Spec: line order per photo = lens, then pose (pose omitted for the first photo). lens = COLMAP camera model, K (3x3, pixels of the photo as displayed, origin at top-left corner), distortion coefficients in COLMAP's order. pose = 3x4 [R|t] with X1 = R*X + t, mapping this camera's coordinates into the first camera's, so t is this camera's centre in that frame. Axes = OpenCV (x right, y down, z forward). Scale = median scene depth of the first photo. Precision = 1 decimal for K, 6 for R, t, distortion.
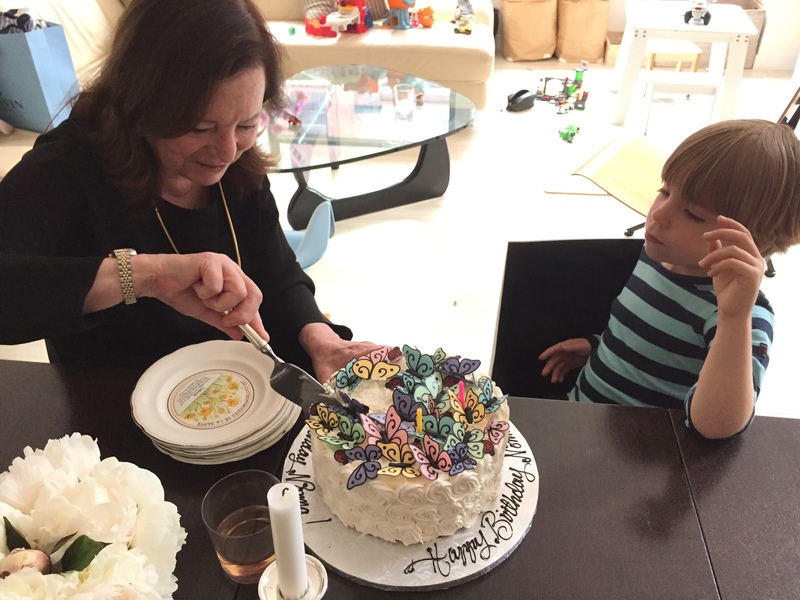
lens RADIAL K [[681.5, 0, 397.4], [0, 681.5, 298.7], [0, 0, 1]] dist [0.040247, -0.033181]
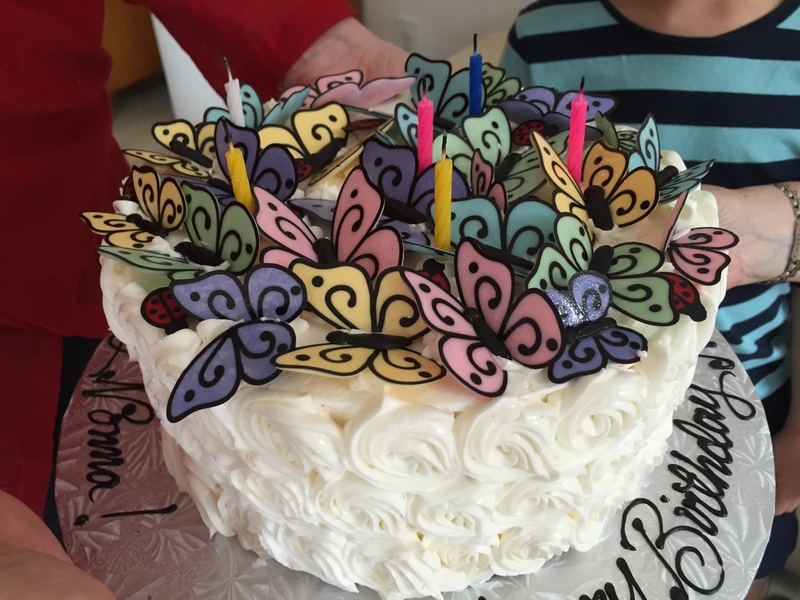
lens RADIAL K [[681.5, 0, 400.9], [0, 681.5, 301.9], [0, 0, 1]] dist [0.040247, -0.033181]
pose [[0.999289, 0.025925, -0.027378, 0.023012], [-0.023523, 0.996128, 0.084707, 0.196428], [0.029468, -0.084003, 0.996030, 0.698922]]
